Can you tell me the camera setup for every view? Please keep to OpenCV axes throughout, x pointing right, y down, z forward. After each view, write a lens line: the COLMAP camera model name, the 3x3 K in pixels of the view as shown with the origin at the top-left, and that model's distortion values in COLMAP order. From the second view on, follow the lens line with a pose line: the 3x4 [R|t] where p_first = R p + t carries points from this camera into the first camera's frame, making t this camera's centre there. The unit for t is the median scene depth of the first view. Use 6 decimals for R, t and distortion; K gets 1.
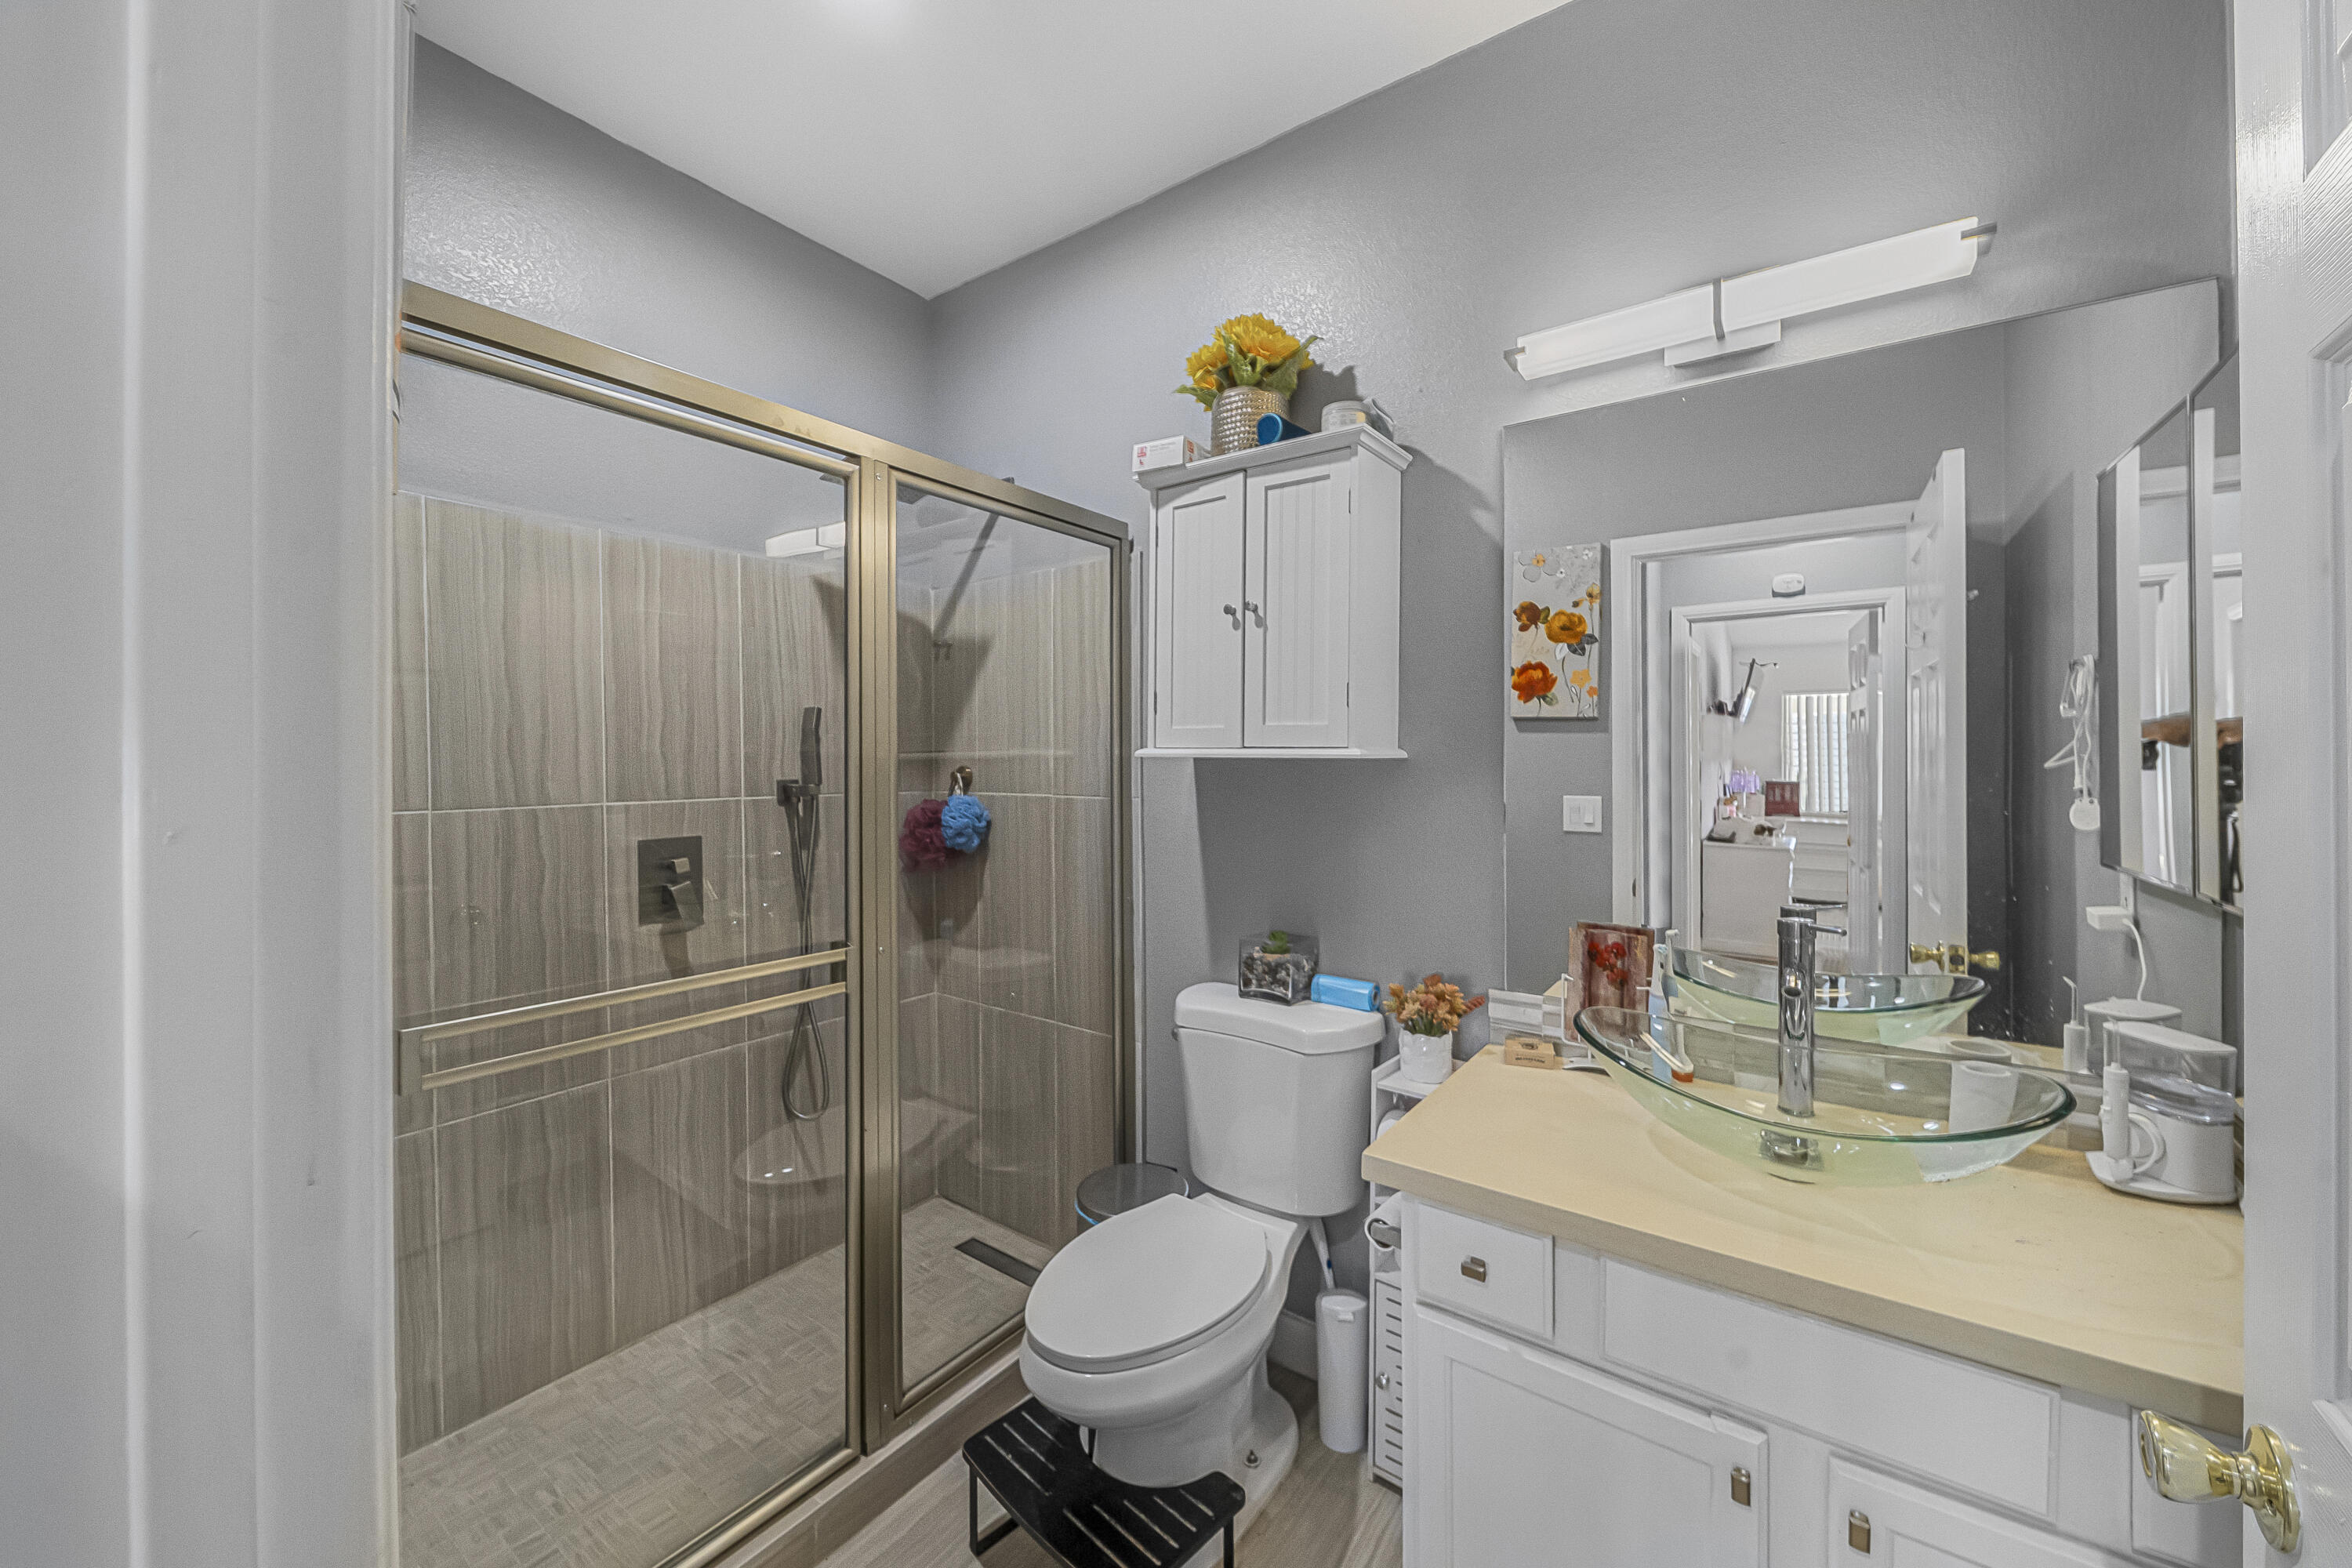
lens RADIAL K [[850.4, 0, 1180.8], [0, 850.4, 769.6], [0, 0, 1]] dist [0.000285, -0.001253]
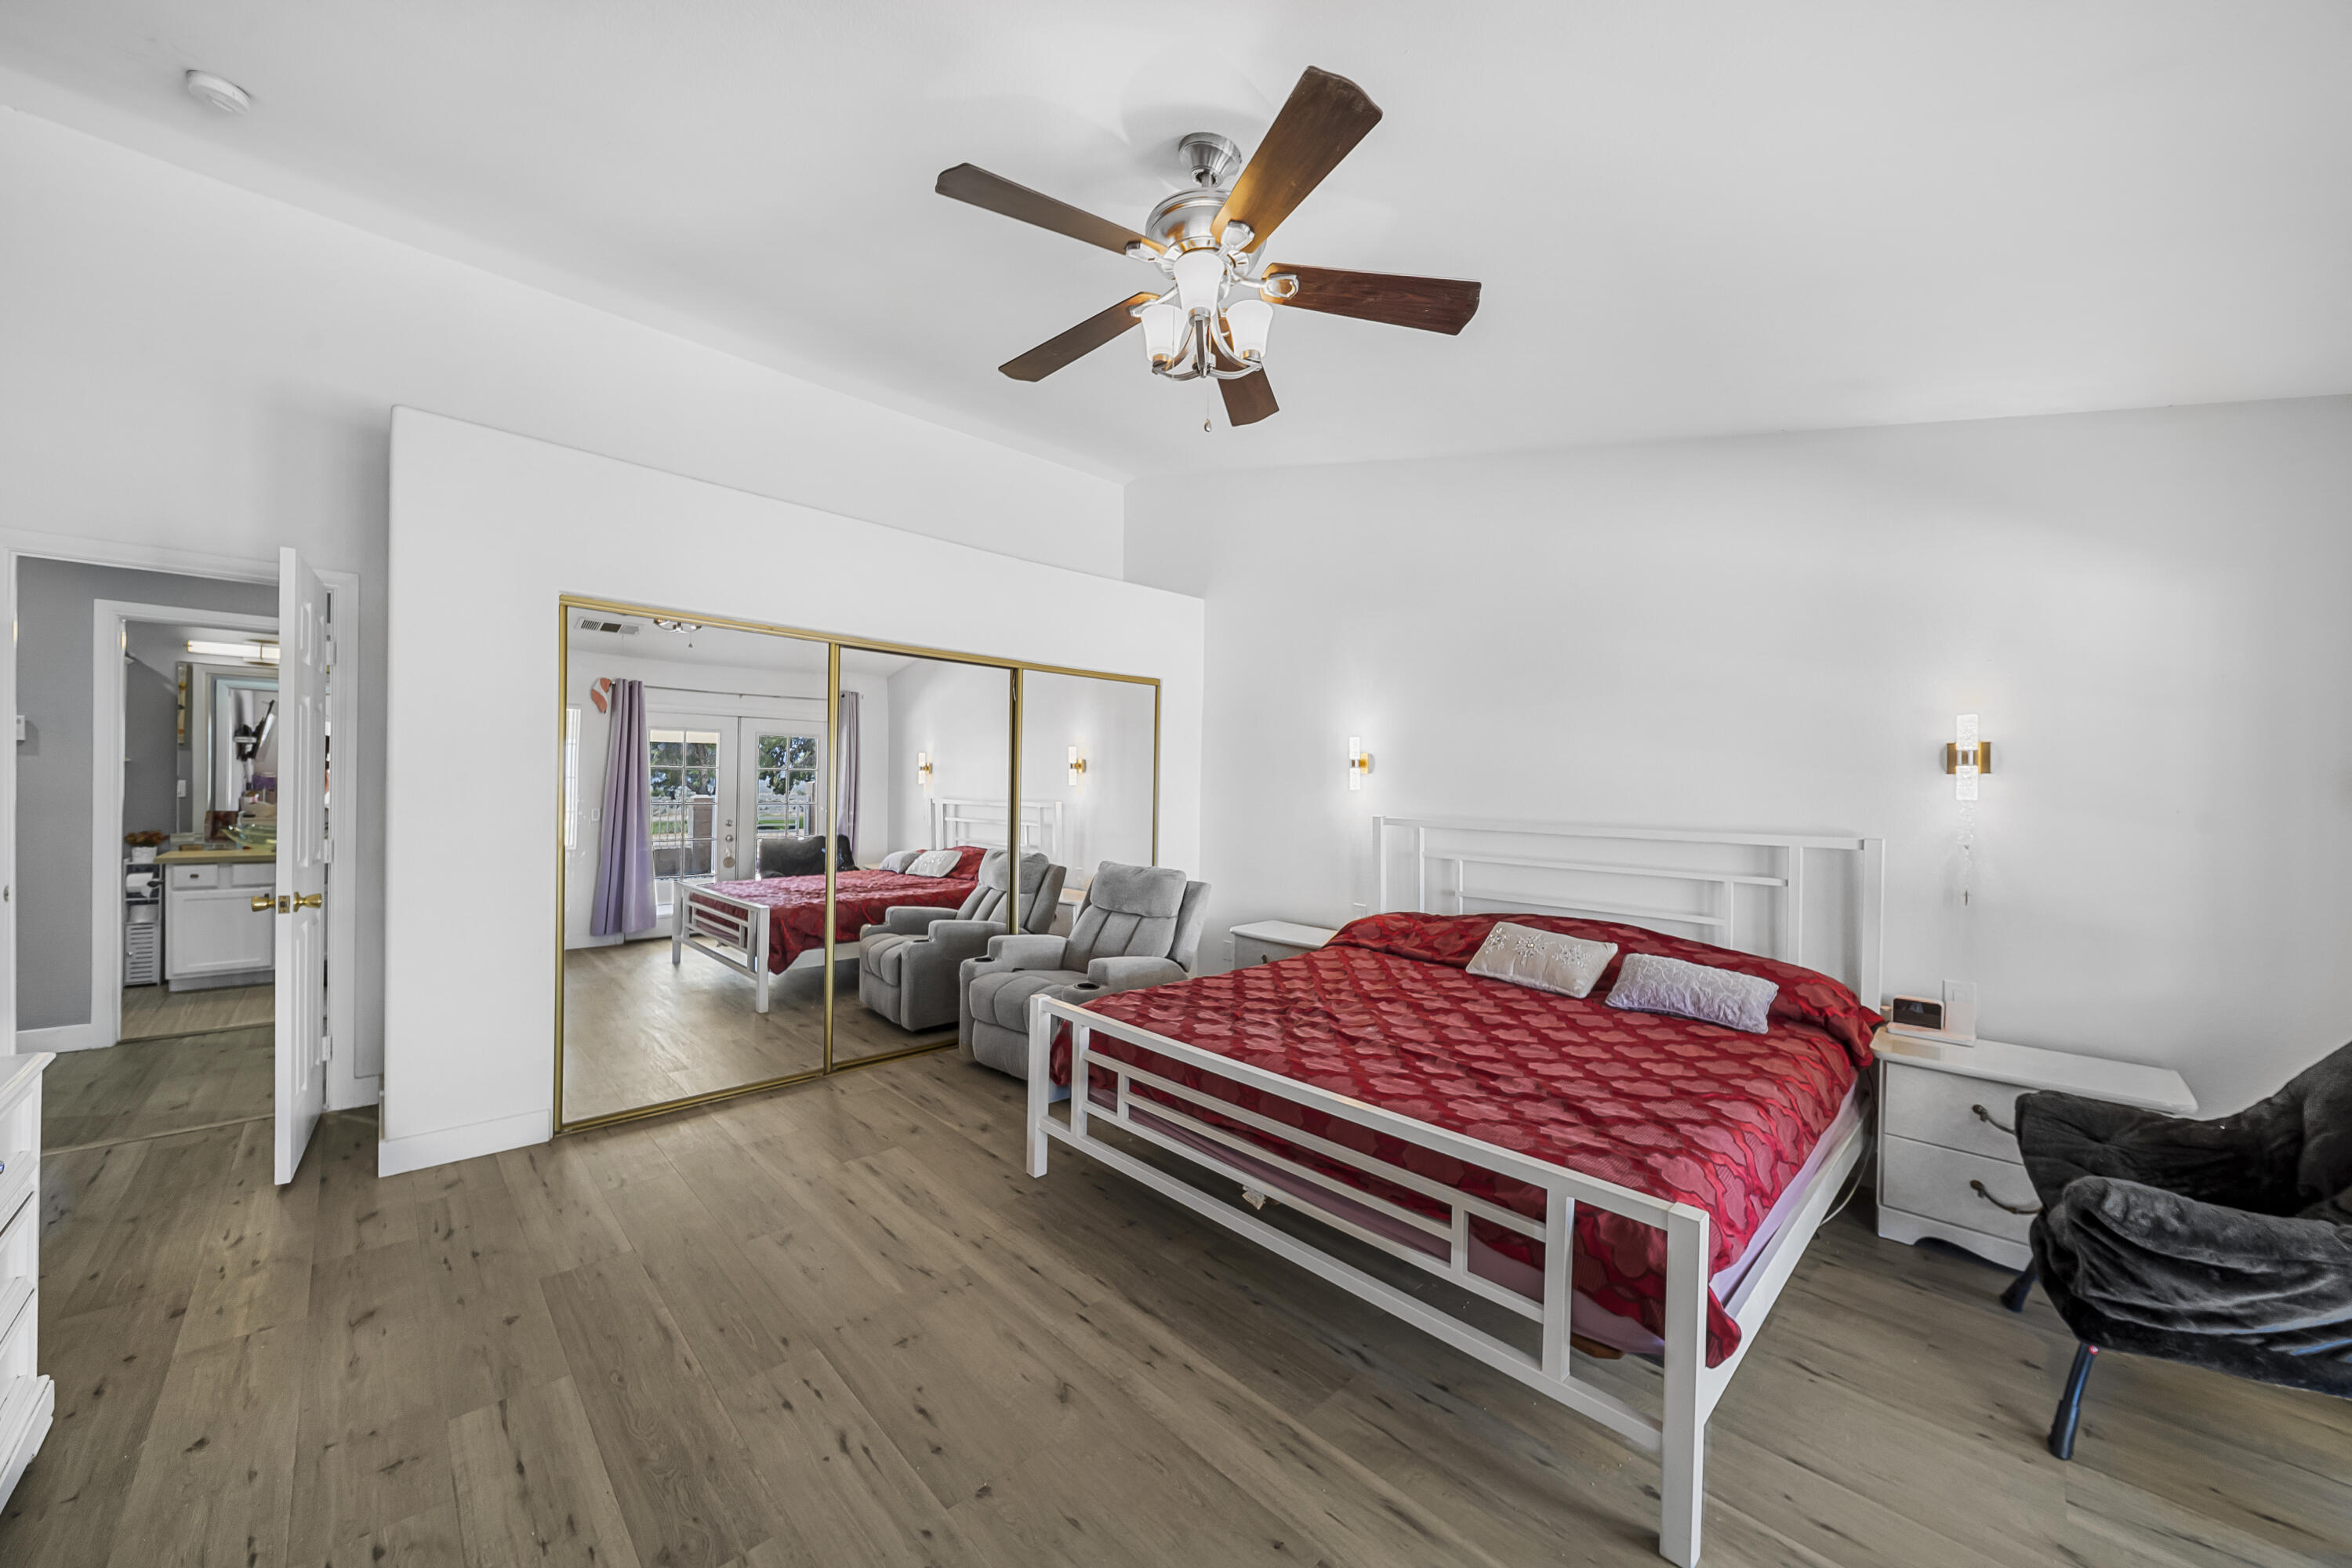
lens RADIAL K [[850.4, 0, 1178.4], [0, 850.4, 786.1], [0, 0, 1]] dist [0.000285, -0.001253]
pose [[0.160256, 0.006565, 0.987054, -0.787330], [-0.011405, 0.999923, -0.004799, 0.017674], [-0.987010, -0.010489, 0.160319, -1.174142]]
